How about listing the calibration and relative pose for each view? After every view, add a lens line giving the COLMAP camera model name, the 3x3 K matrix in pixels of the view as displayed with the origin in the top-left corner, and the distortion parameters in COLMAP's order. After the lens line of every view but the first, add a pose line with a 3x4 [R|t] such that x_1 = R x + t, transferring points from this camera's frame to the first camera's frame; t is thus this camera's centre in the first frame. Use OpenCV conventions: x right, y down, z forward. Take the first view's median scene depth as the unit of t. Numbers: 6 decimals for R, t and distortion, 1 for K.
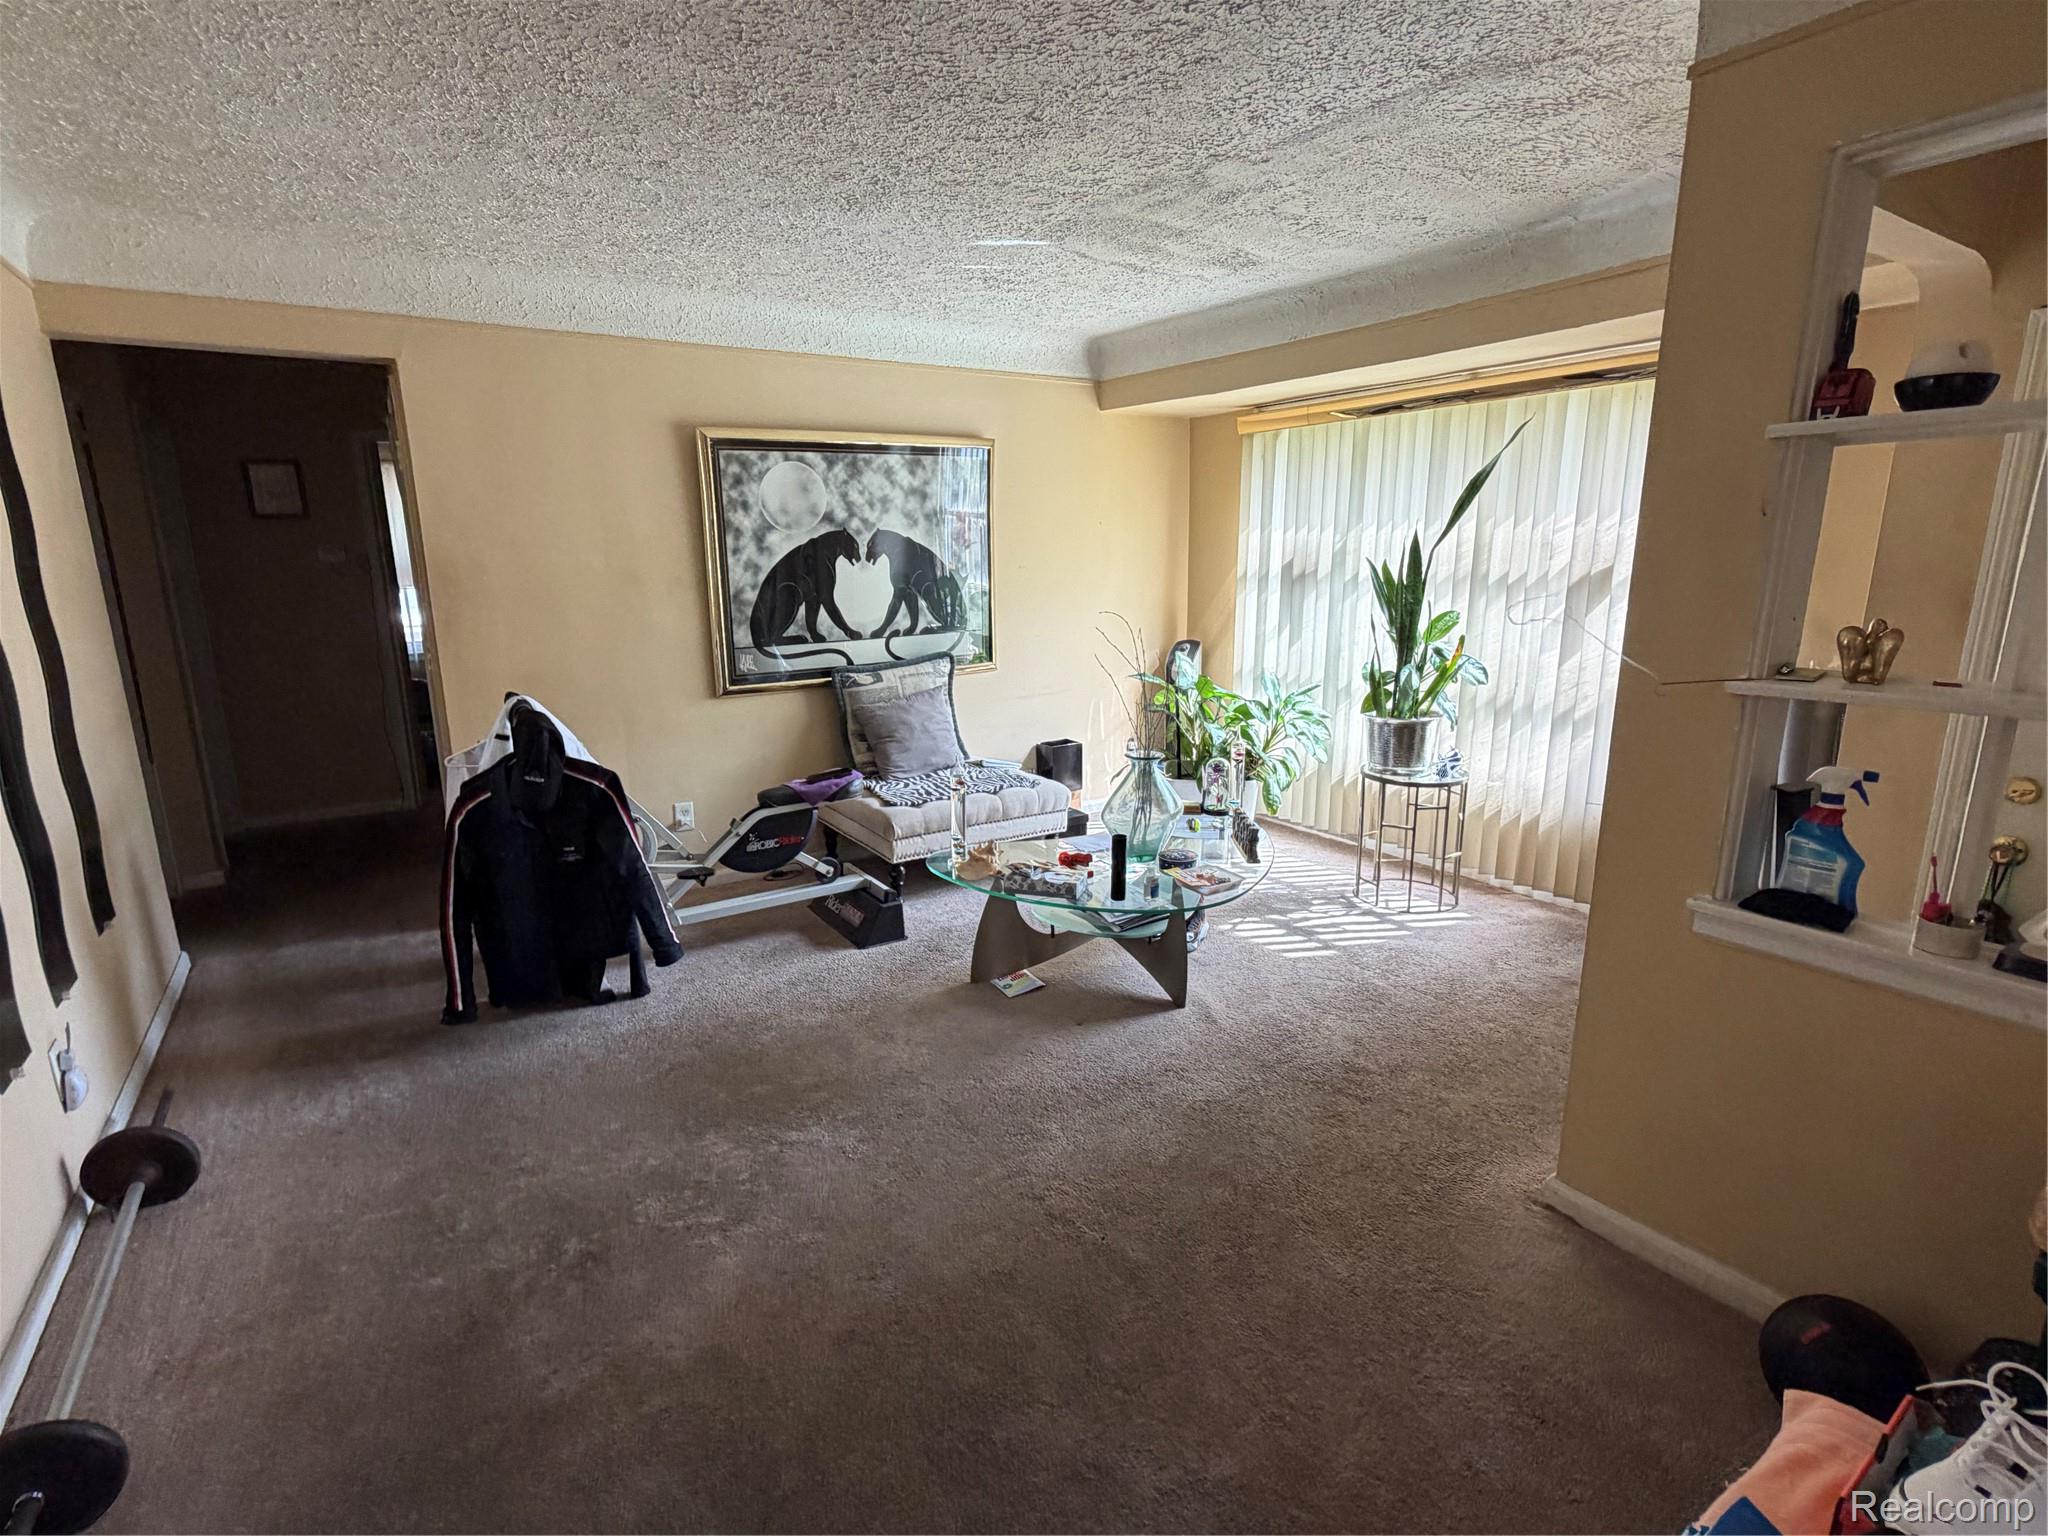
lens RADIAL K [[1007.7, 0, 1024.0], [0, 1007.7, 768.0], [0, 0, 1]] dist [0.000298, 0.000266]
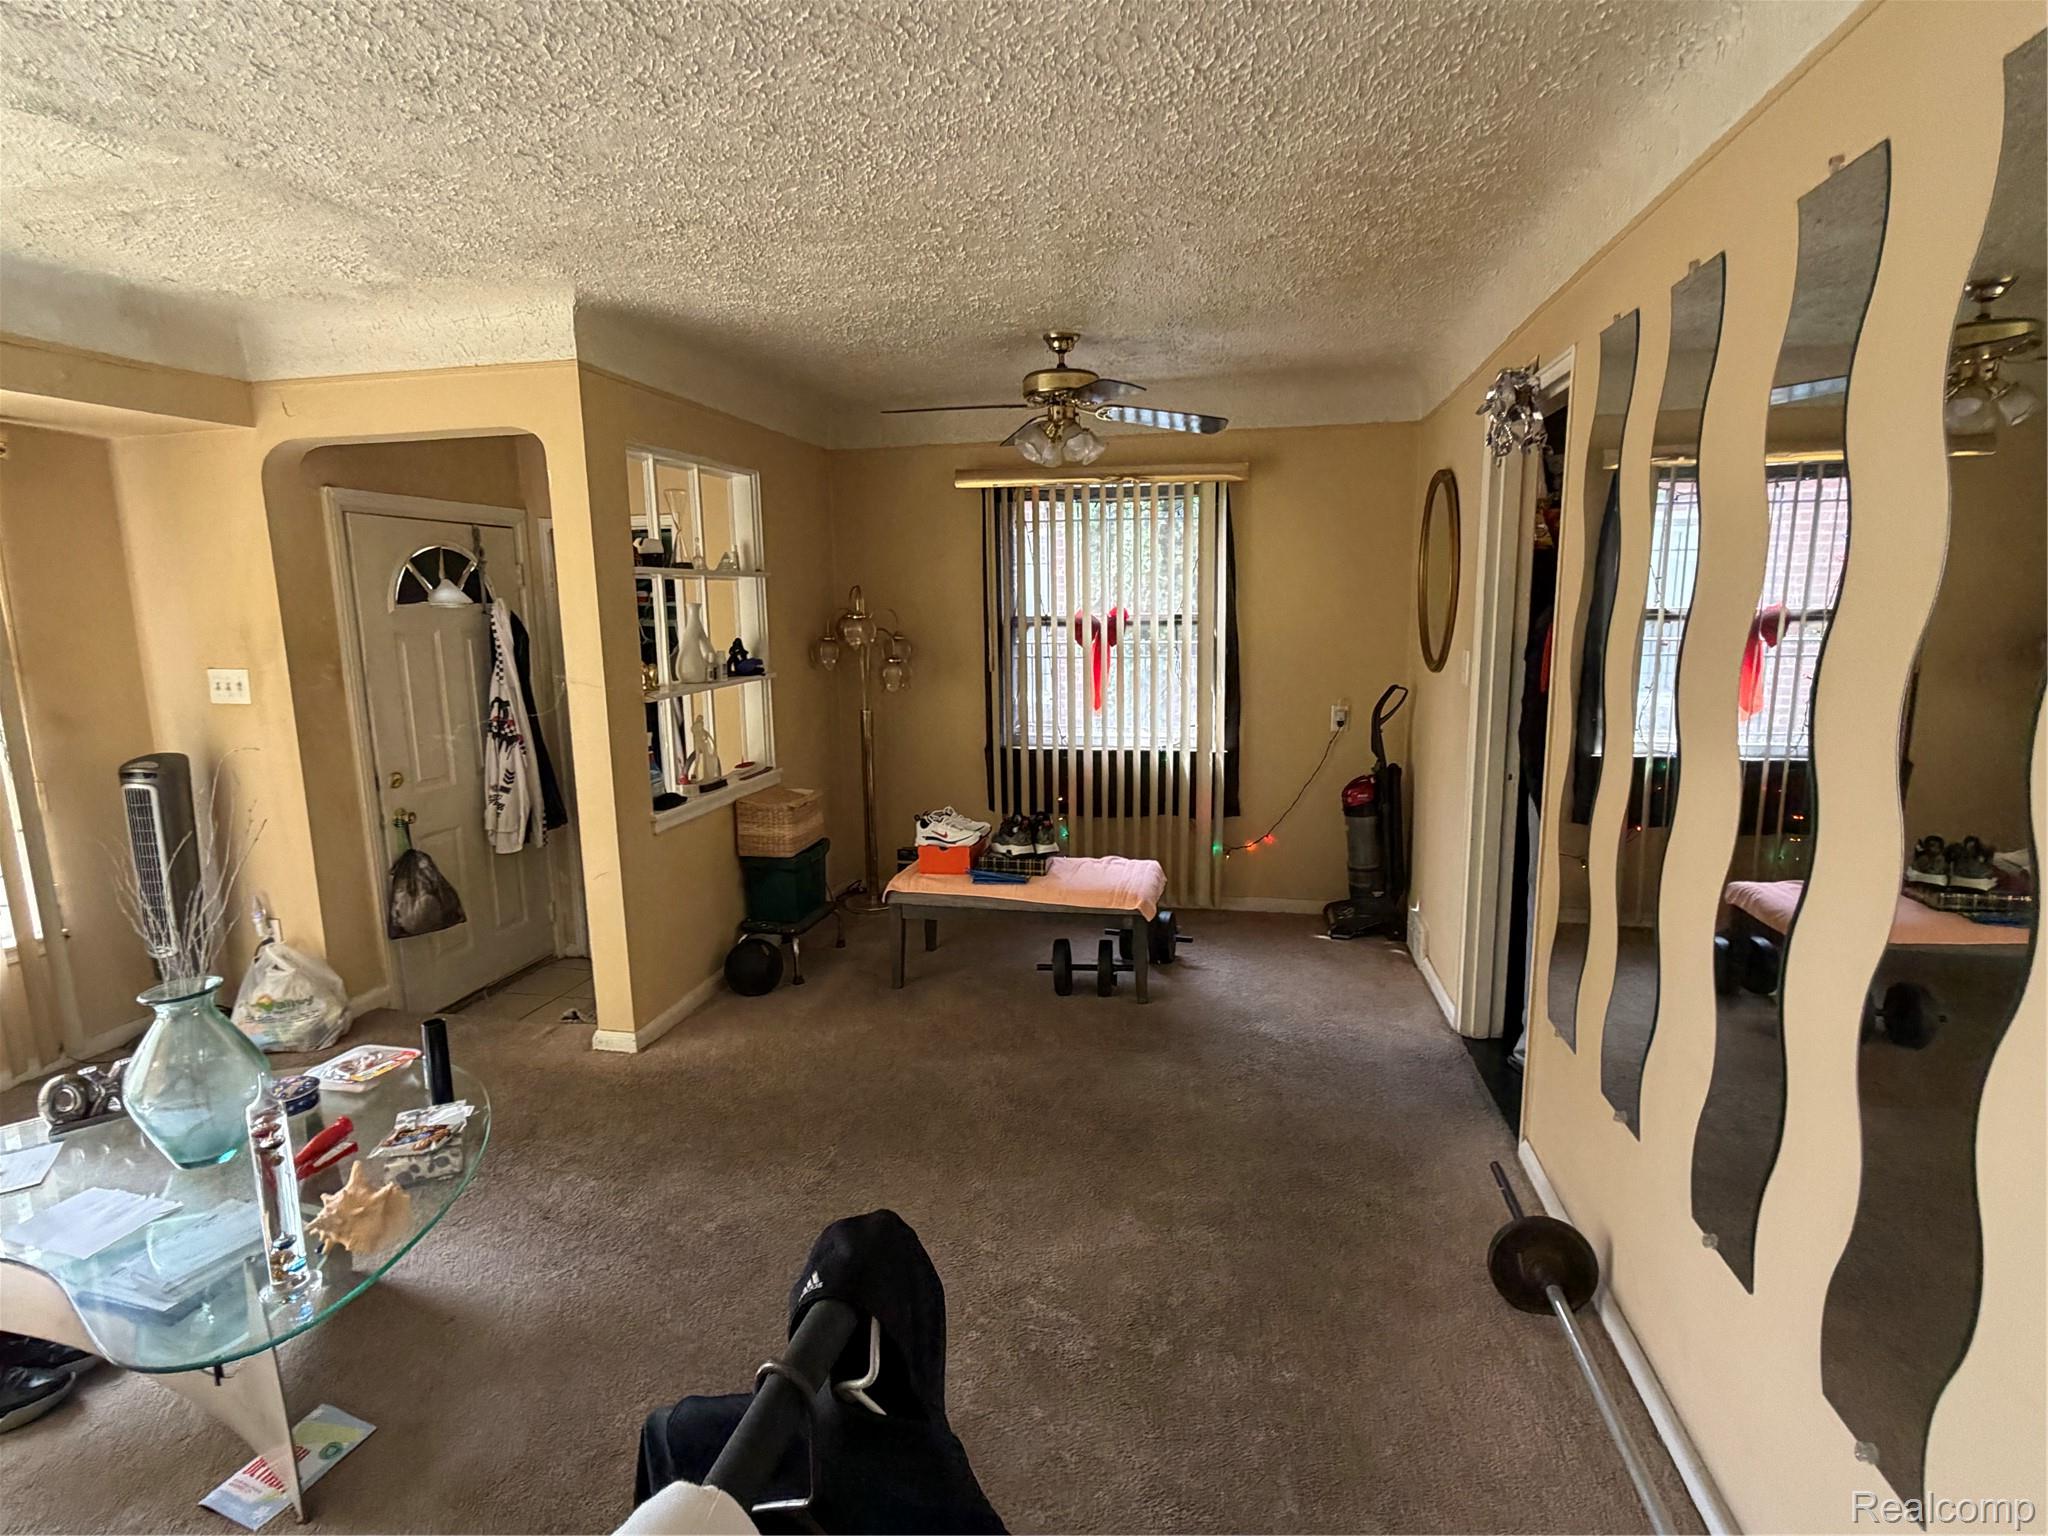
lens RADIAL K [[997.0, 0, 1027.2], [0, 997.0, 767.0], [0, 0, 1]] dist [-0.002086, 0.000483]
pose [[-0.716318, -0.090715, 0.691852, -0.472602], [0.173924, 0.937006, 0.302935, -0.170656], [-0.675750, 0.337327, -0.655417, 0.747485]]
